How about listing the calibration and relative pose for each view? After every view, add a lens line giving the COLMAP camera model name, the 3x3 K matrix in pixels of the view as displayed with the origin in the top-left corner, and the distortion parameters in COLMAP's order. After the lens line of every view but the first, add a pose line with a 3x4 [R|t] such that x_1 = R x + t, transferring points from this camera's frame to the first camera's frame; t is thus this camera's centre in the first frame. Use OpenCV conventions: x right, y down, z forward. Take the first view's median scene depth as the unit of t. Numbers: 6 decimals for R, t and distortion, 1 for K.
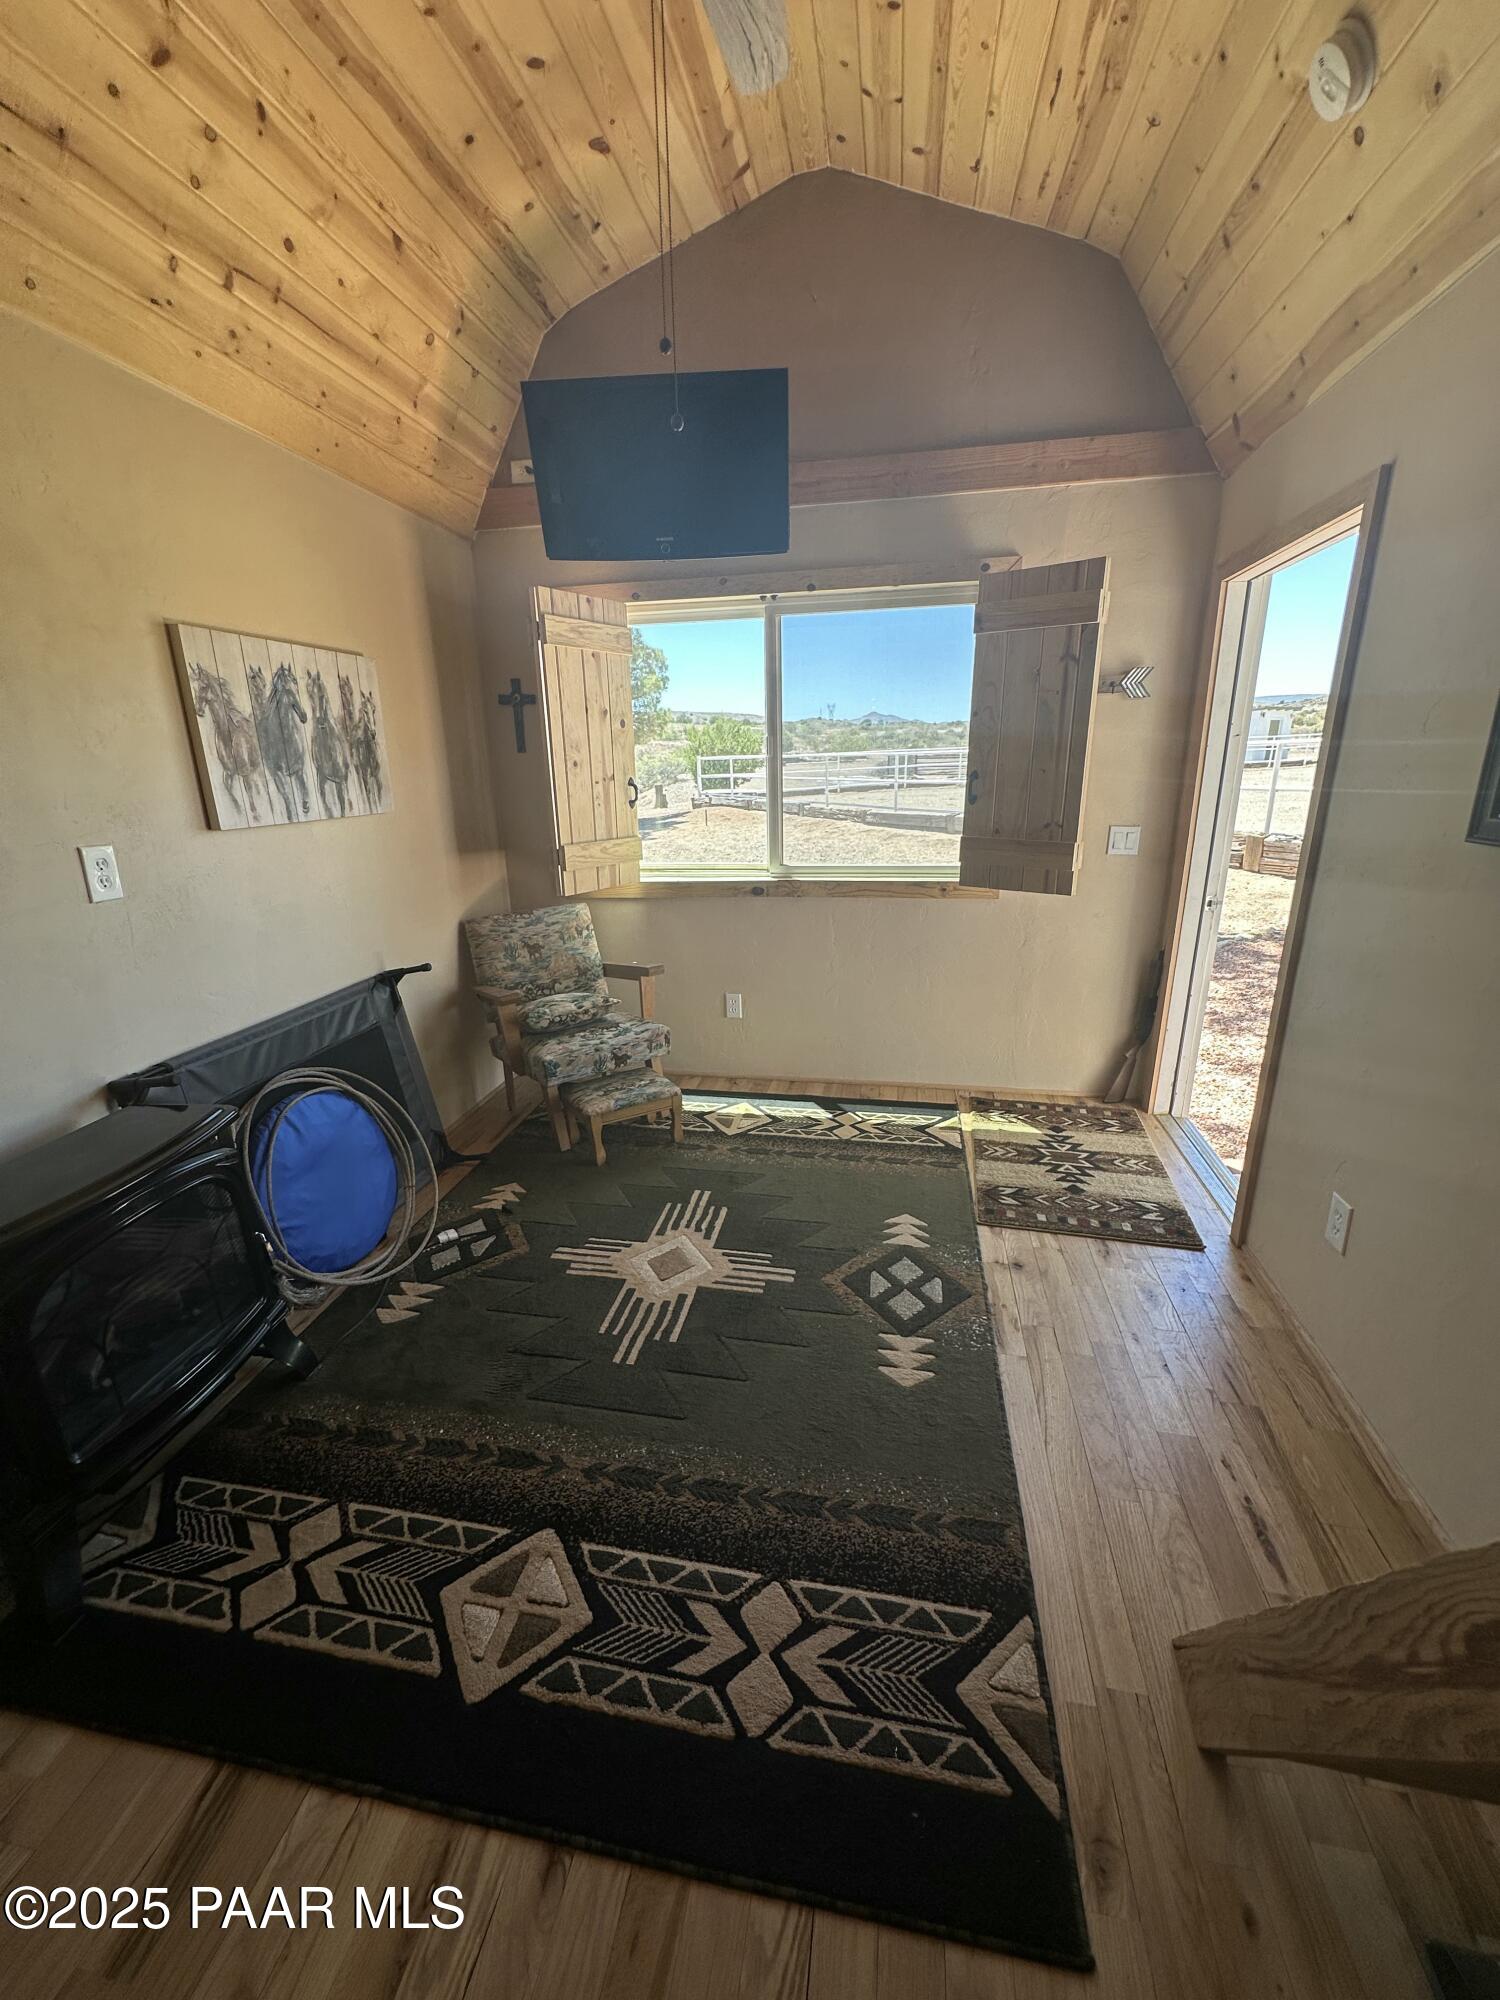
lens RADIAL K [[797.7, 0, 750.0], [0, 797.7, 1000.0], [0, 0, 1]] dist [-0.002243, 0.000138]
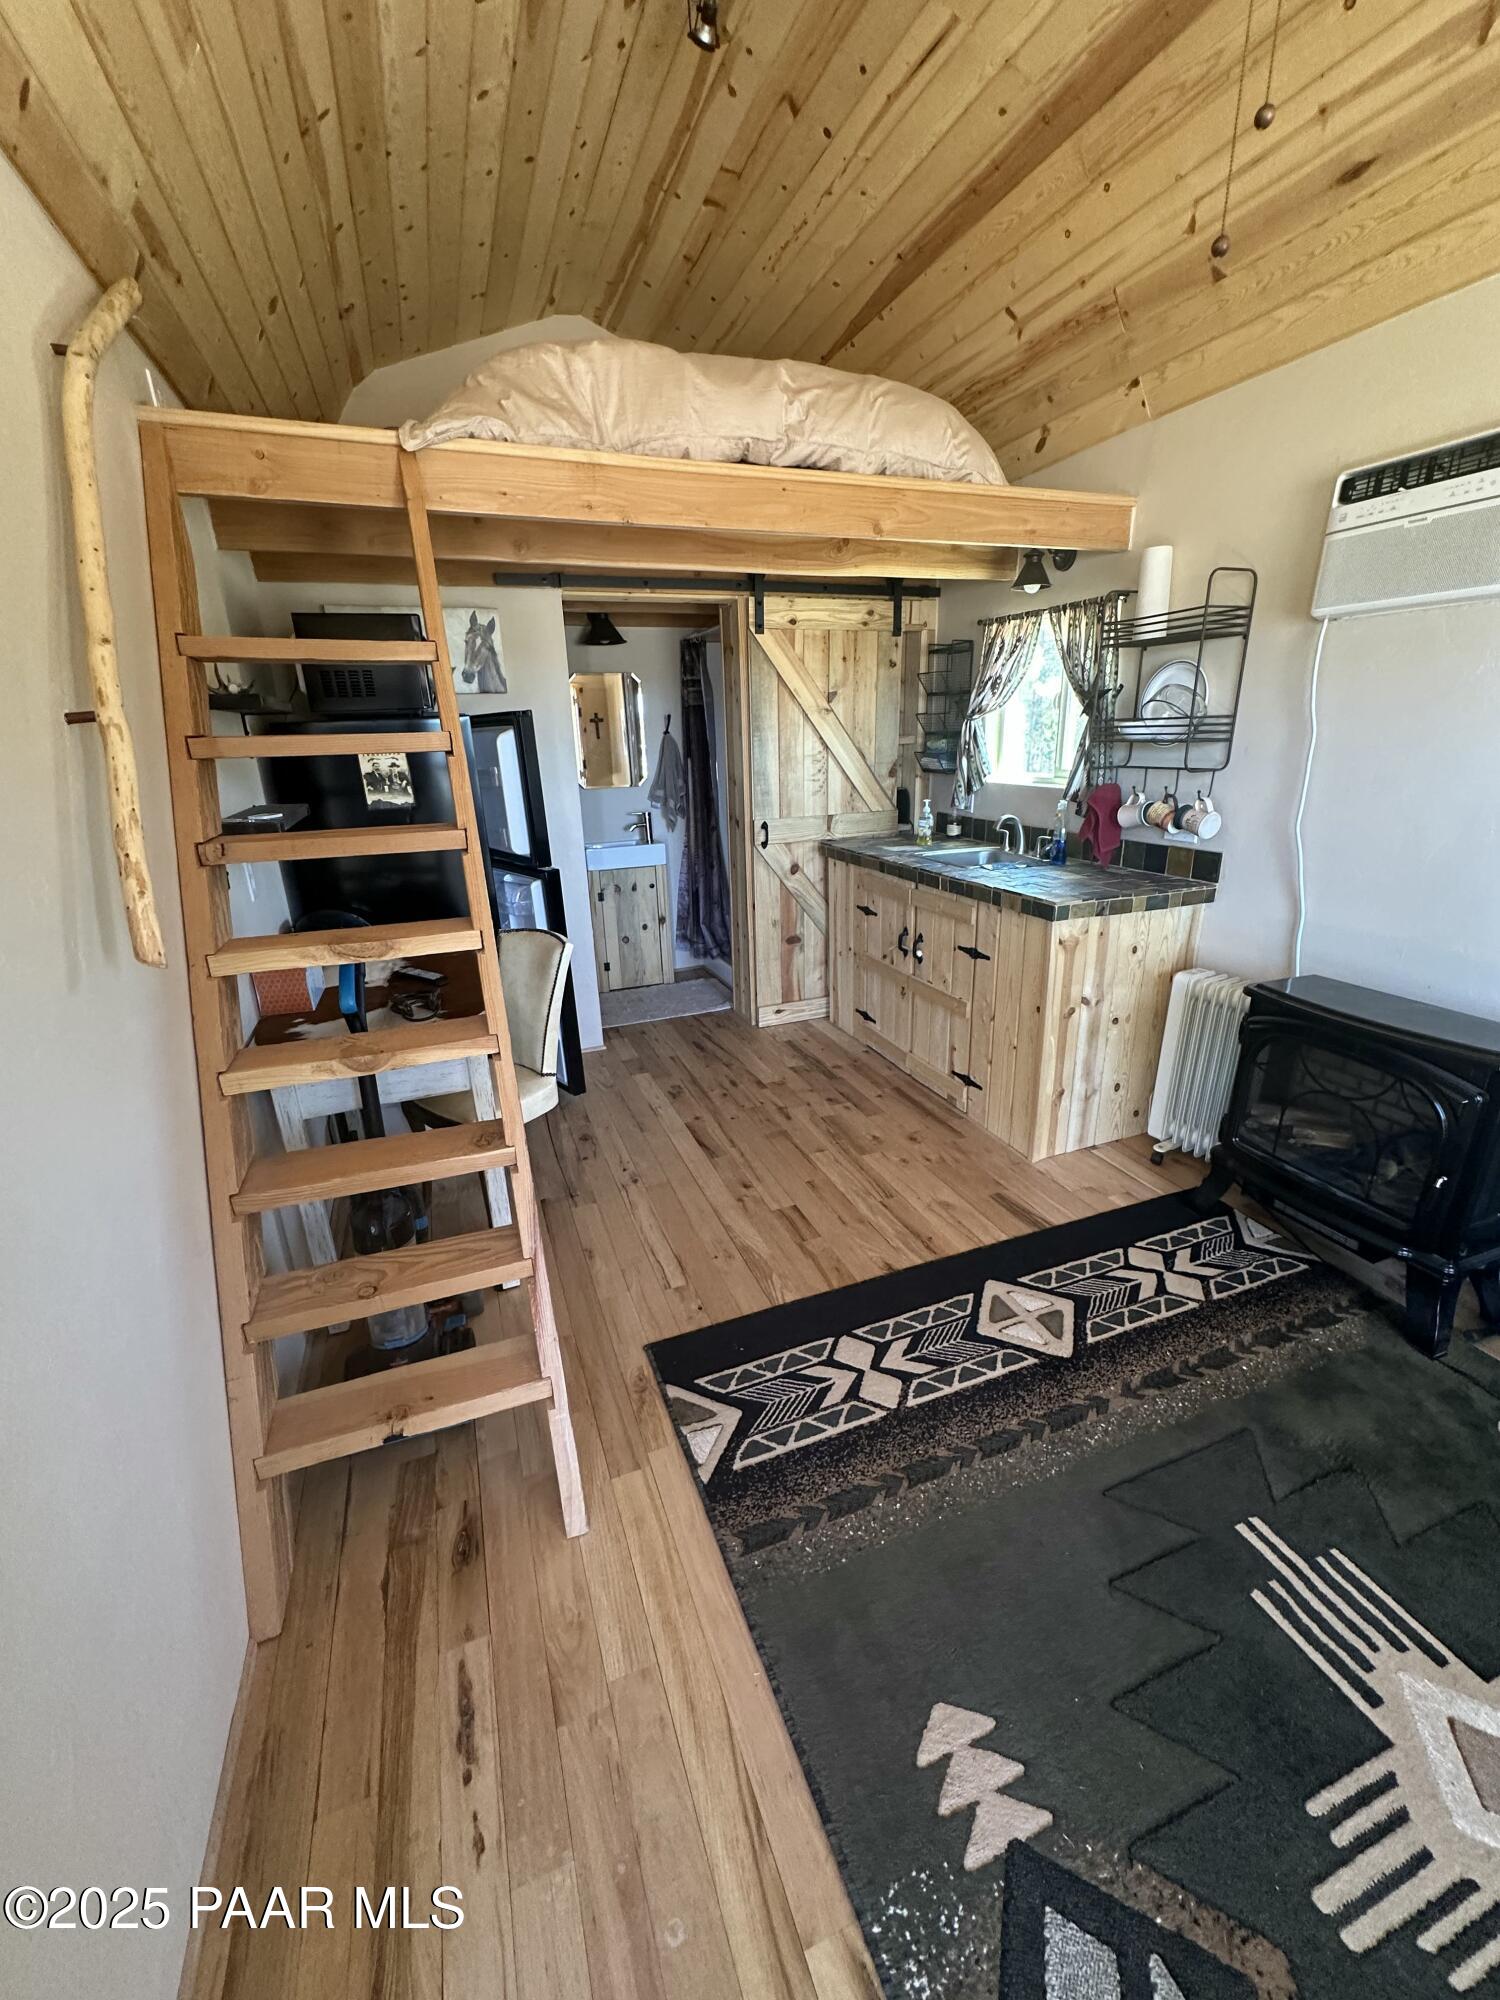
lens RADIAL K [[797.7, 0, 750.0], [0, 797.7, 1000.0], [0, 0, 1]] dist [-0.002243, 0.000138]
pose [[-0.850139, 0.209734, -0.482985, 0.693660], [-0.108422, 0.827871, 0.550340, -0.433944], [0.515274, 0.520232, -0.681066, 1.434421]]
